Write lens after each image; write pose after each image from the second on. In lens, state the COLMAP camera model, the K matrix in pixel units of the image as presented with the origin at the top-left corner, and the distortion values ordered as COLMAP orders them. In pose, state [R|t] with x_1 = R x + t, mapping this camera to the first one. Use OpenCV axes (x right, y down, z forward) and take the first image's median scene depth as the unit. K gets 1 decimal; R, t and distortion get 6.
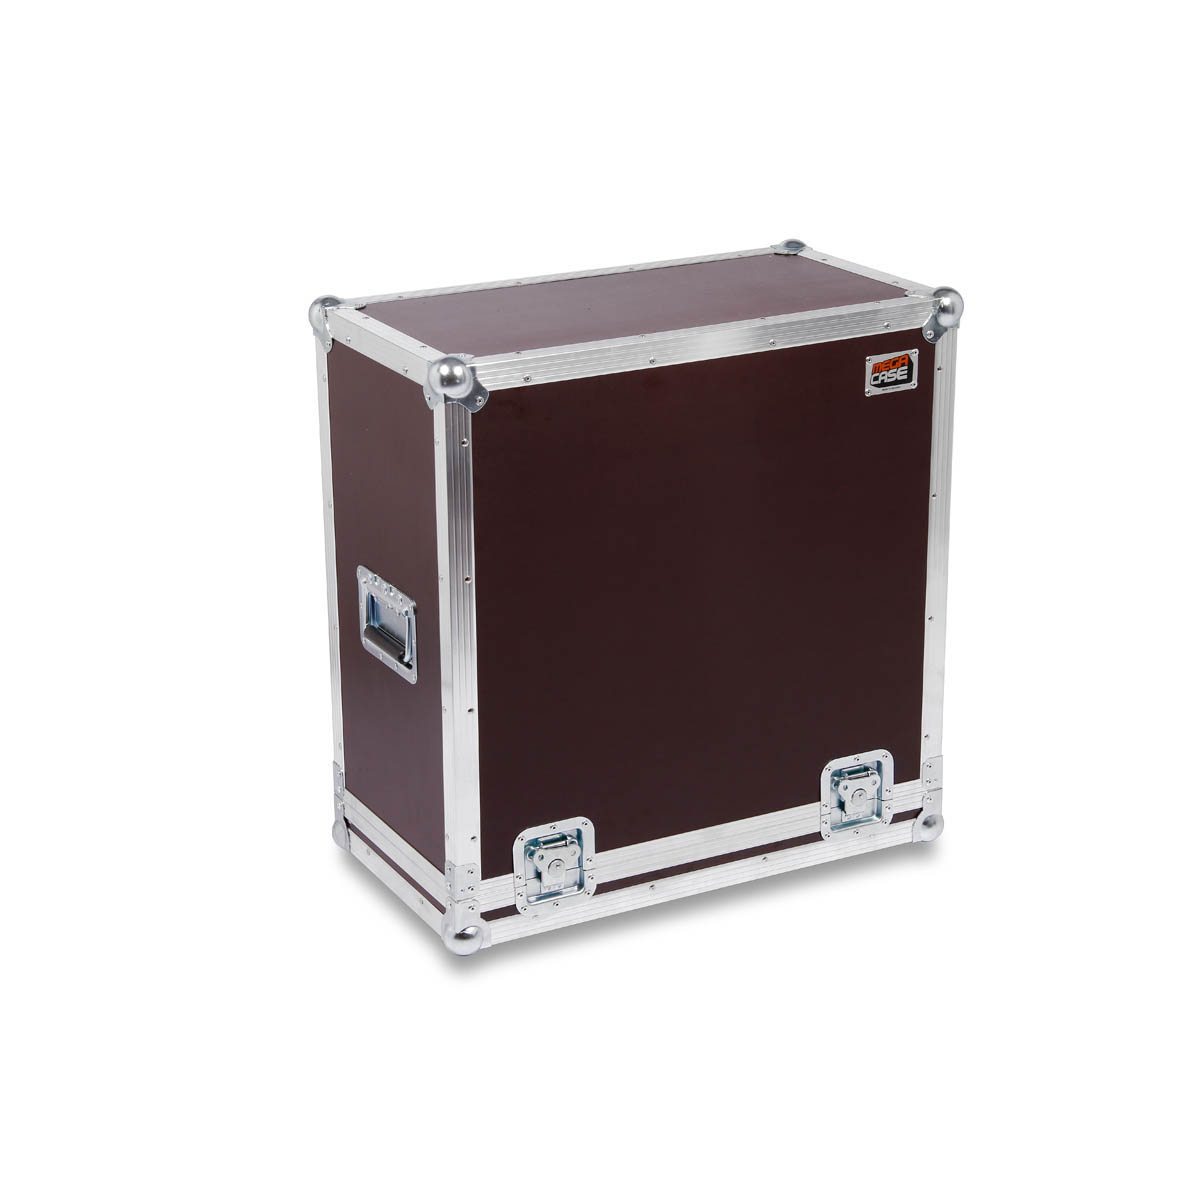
lens RADIAL K [[2675.9, 0, 600.0], [0, 2675.9, 600.0], [0, 0, 1]] dist [-0.054671, -0.082100]
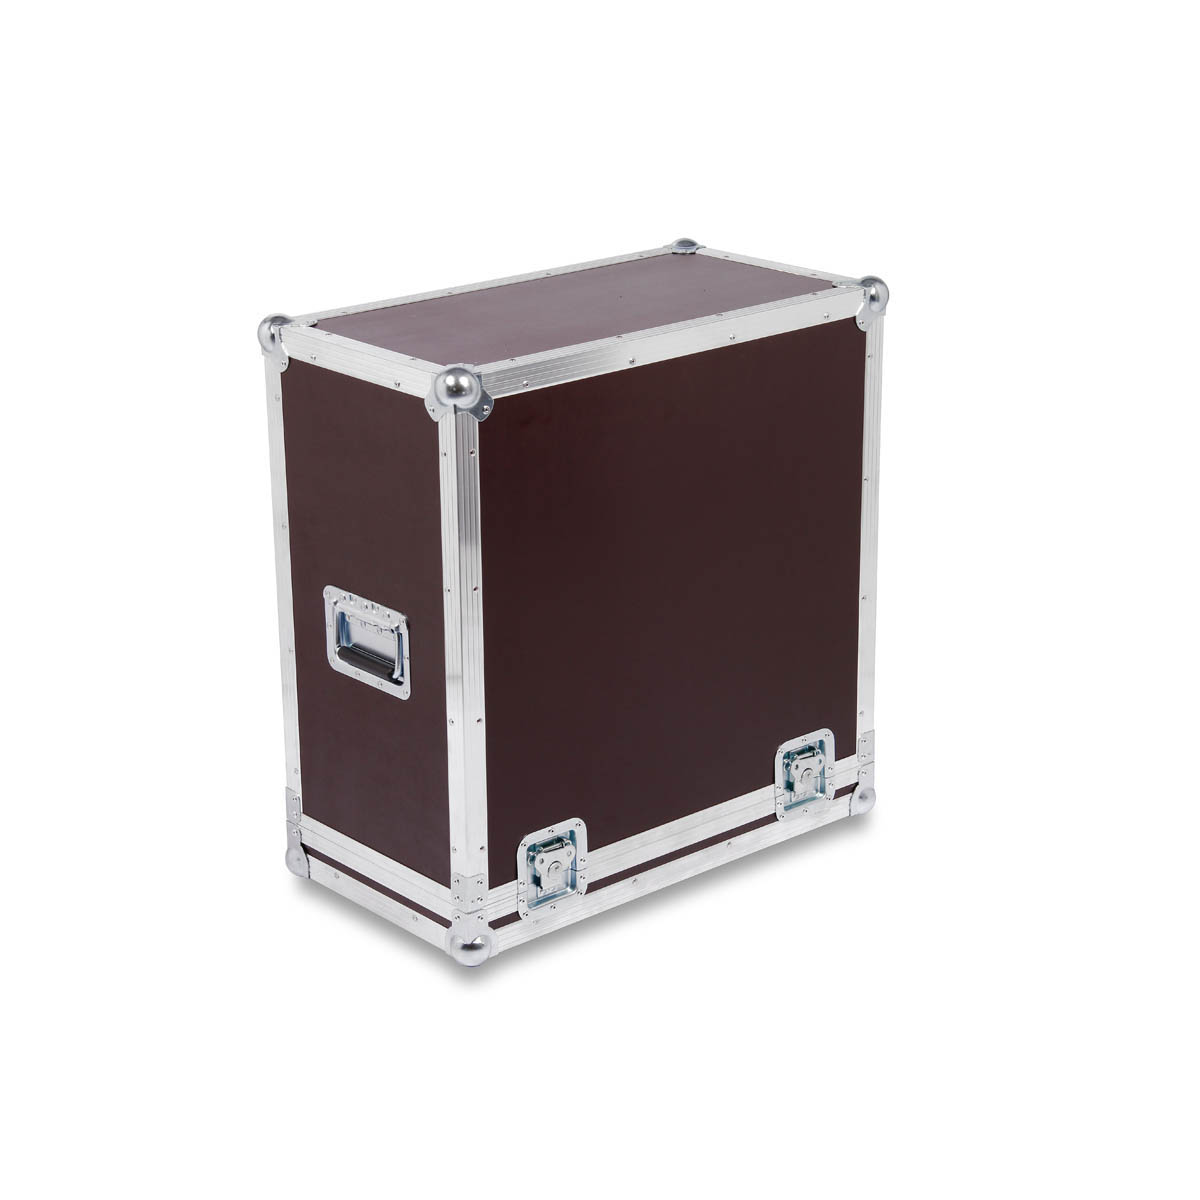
lens RADIAL K [[2675.9, 0, 600.0], [0, 2675.9, 600.0], [0, 0, 1]] dist [-0.054671, -0.082100]
pose [[0.973400, -0.072748, 0.217258, -0.208028], [0.073832, 0.997266, 0.003134, -0.003113], [-0.216892, 0.012990, 0.976109, 0.013356]]
